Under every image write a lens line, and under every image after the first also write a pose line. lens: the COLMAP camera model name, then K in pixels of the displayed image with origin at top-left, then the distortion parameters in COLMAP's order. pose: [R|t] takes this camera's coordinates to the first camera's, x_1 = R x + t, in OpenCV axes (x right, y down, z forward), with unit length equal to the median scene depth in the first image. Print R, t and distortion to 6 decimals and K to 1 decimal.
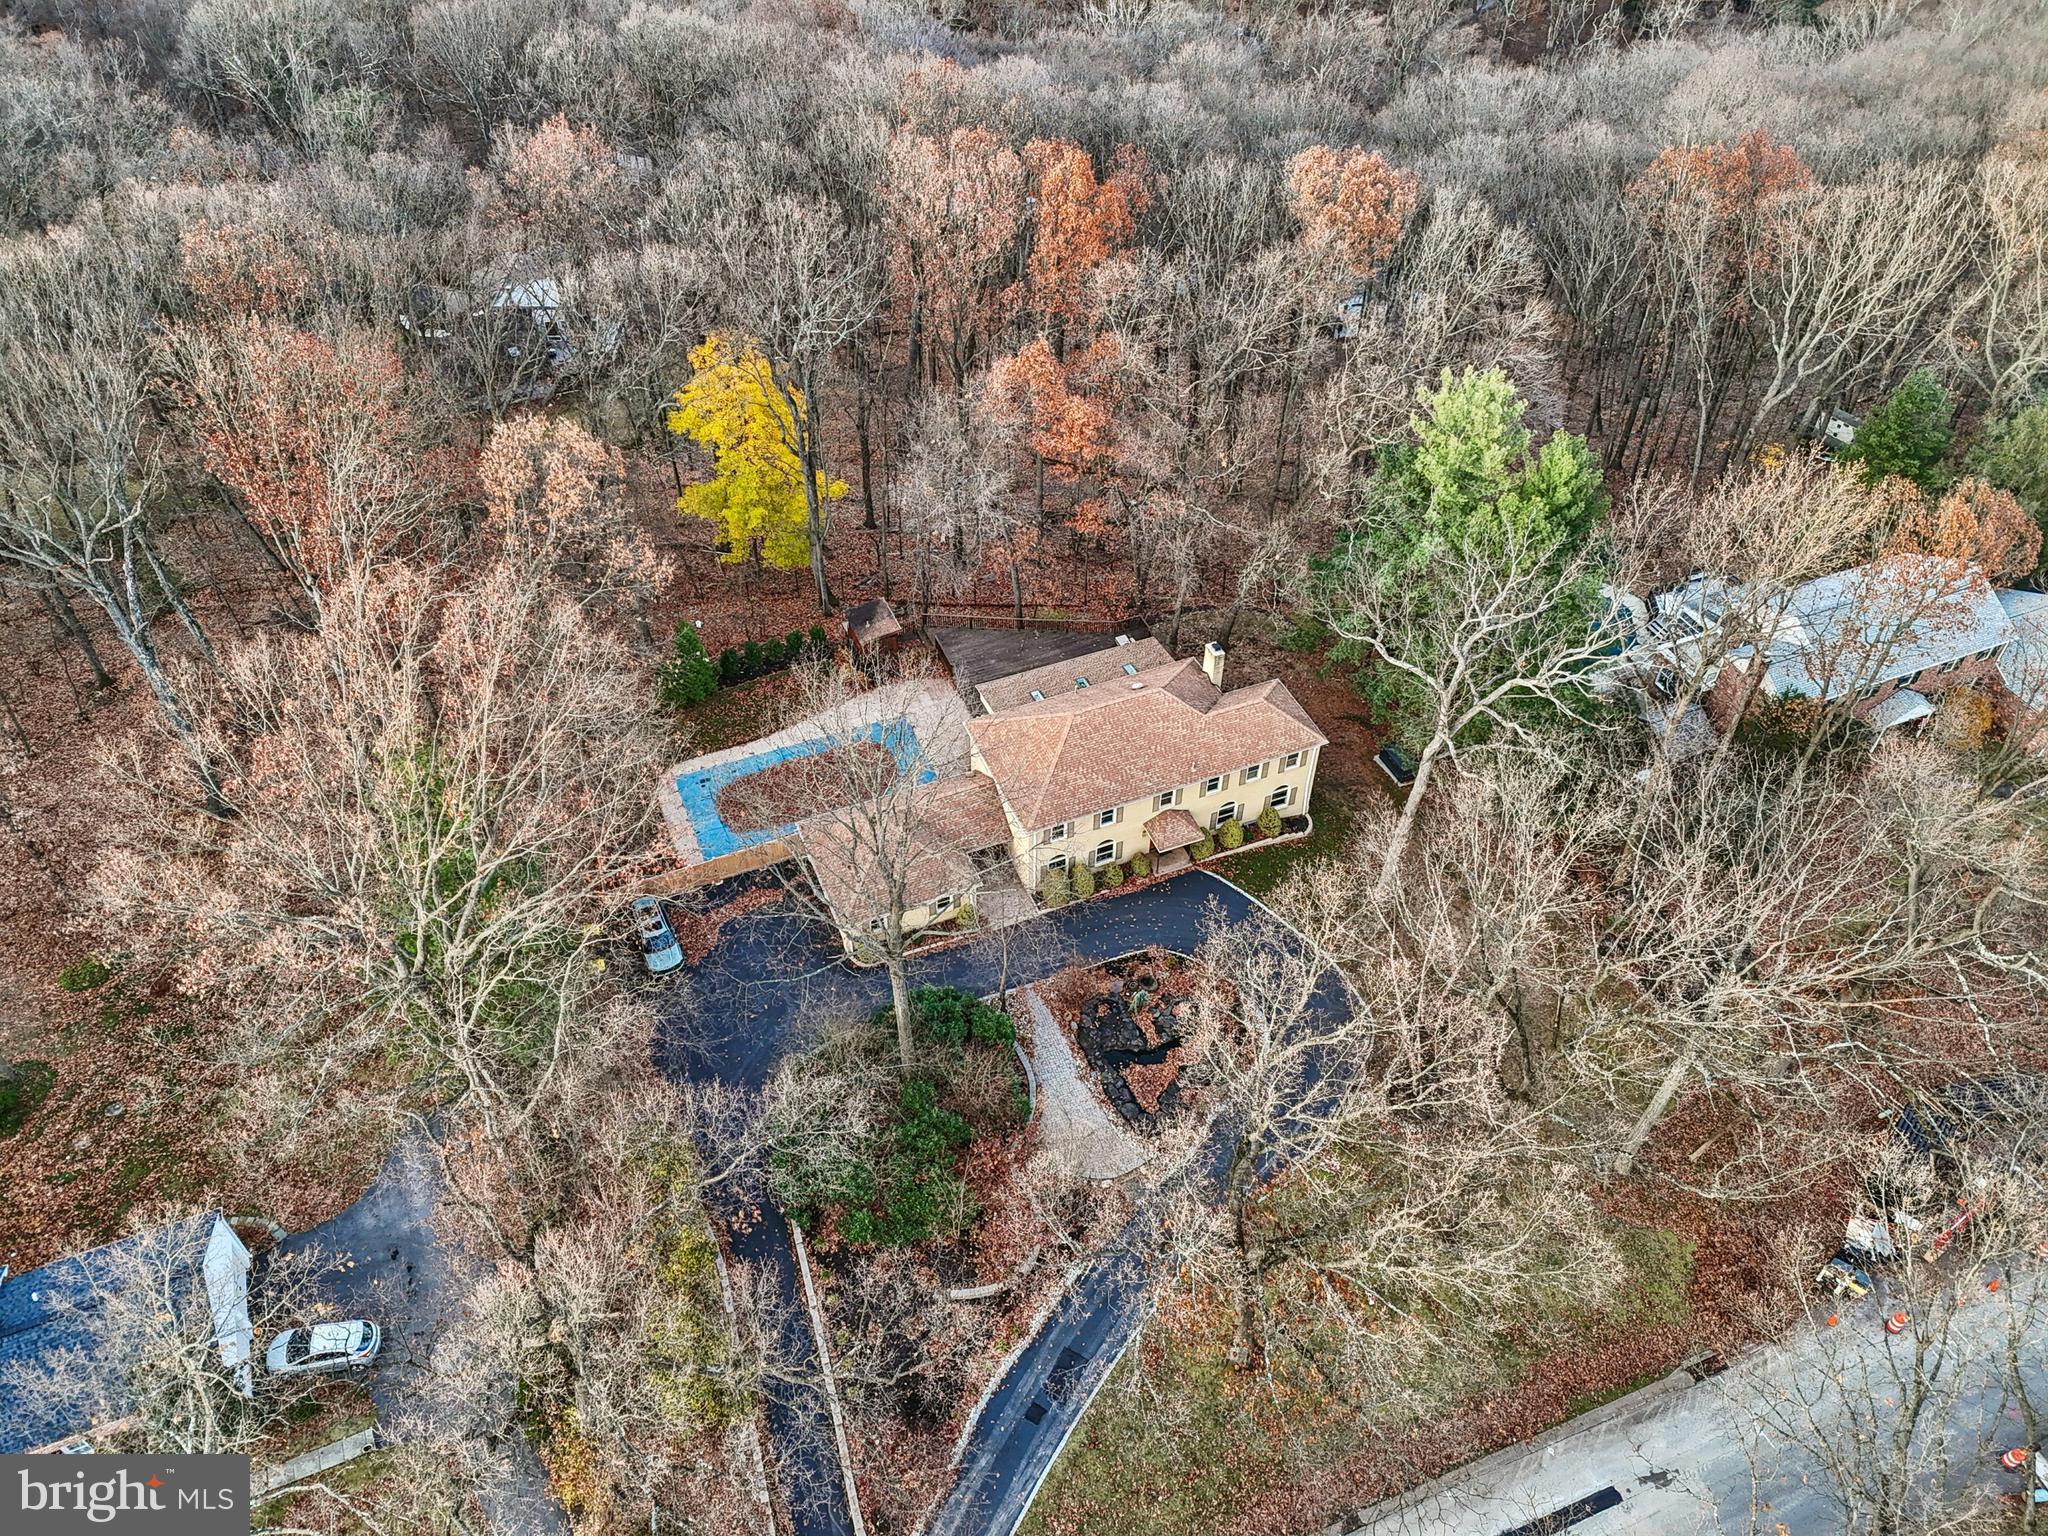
lens RADIAL K [[1513.6, 0, 1025.0], [0, 1513.6, 769.2], [0, 0, 1]] dist [0.075430, -0.058824]
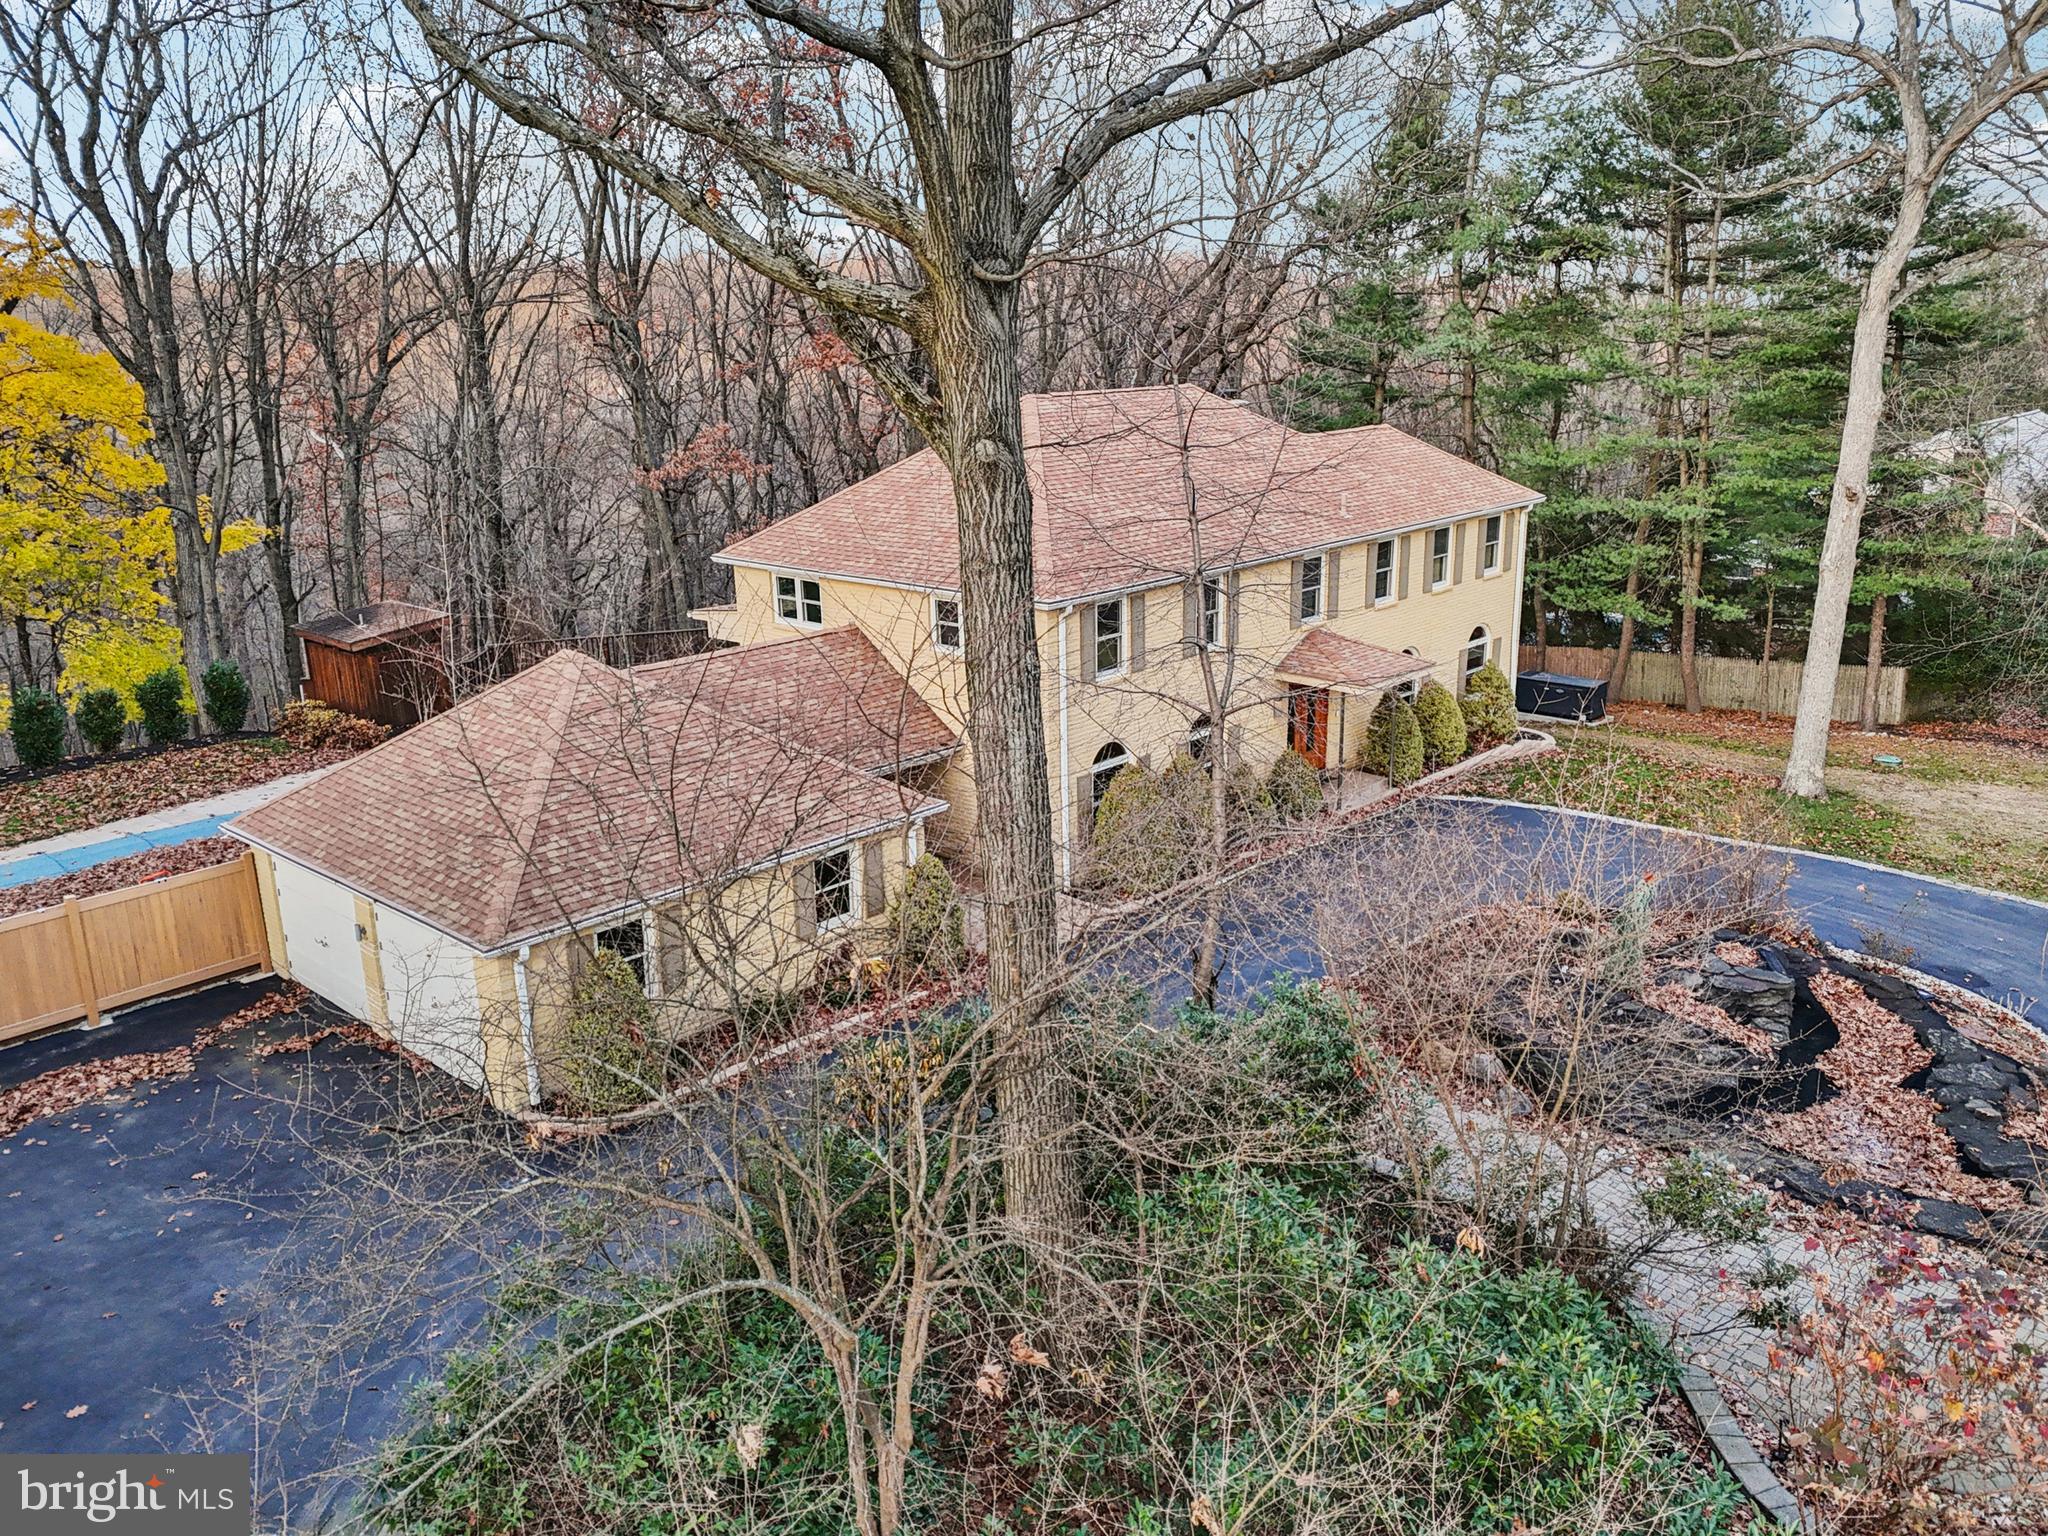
lens RADIAL K [[1546.5, 0, 1023.6], [0, 1546.5, 796.5], [0, 0, 1]] dist [0.058684, -0.021597]
pose [[0.912226, -0.146975, 0.382417, -0.124682], [0.310778, 0.856465, -0.412171, 0.196953], [-0.266948, 0.494840, 0.826966, 0.711985]]
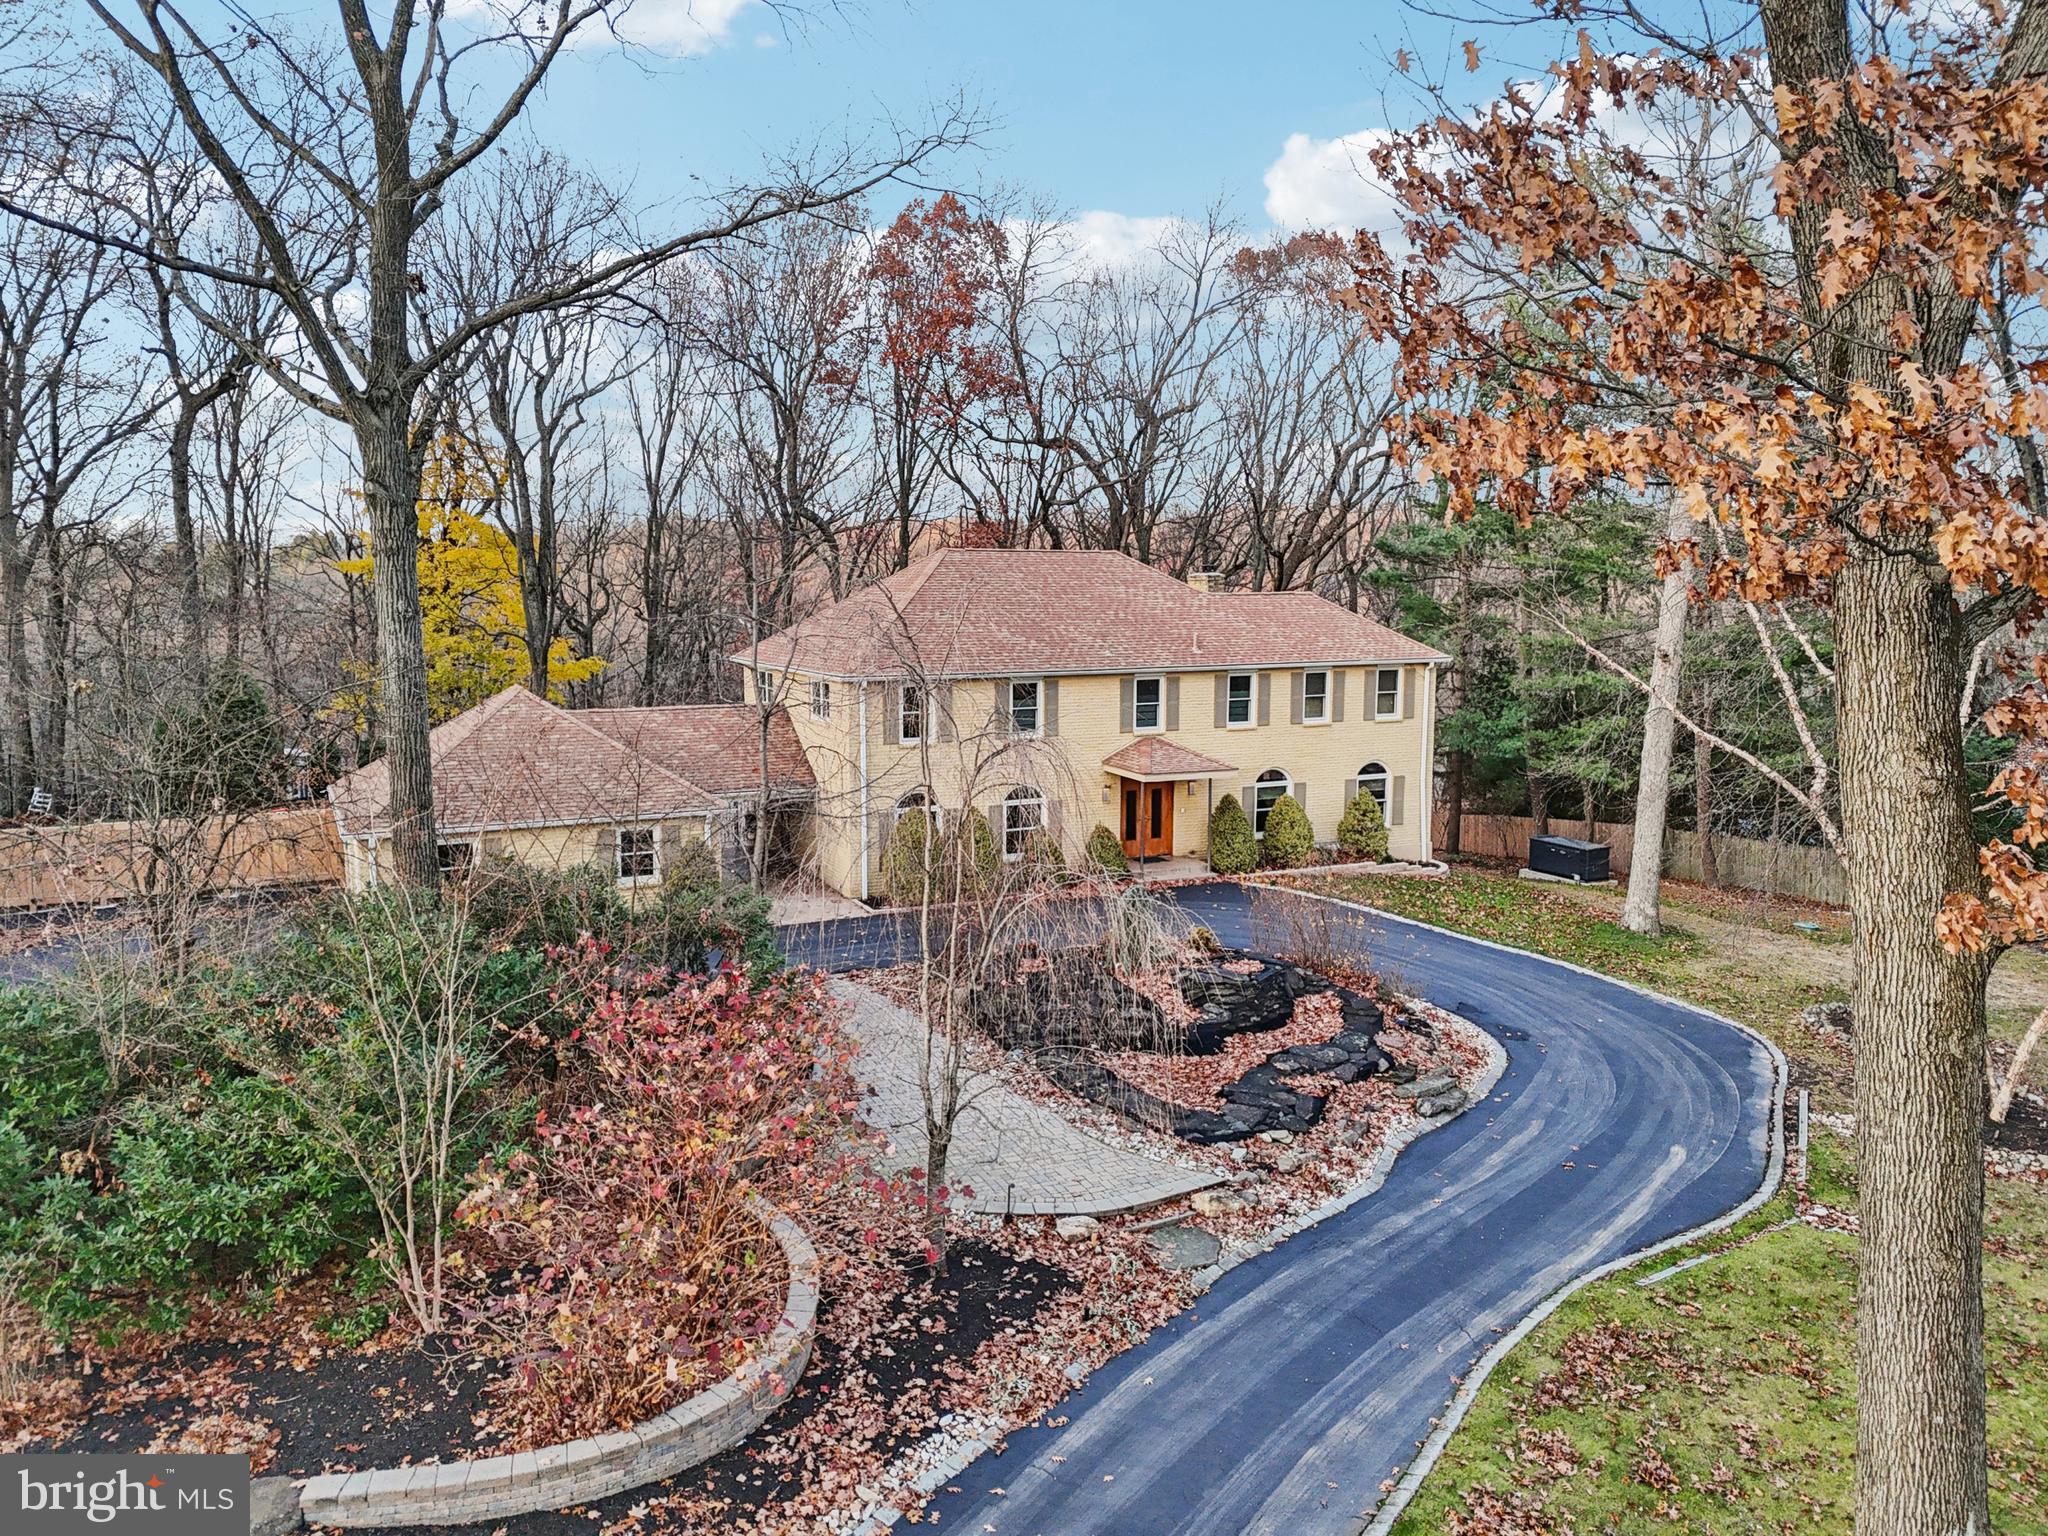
lens RADIAL K [[1513.6, 0, 1029.5], [0, 1513.6, 790.0], [0, 0, 1]] dist [0.075430, -0.058824]
pose [[0.997635, -0.016869, 0.066633, 0.024601], [0.053637, 0.797275, -0.601228, 0.316811], [-0.042983, 0.603380, 0.796295, 0.630071]]
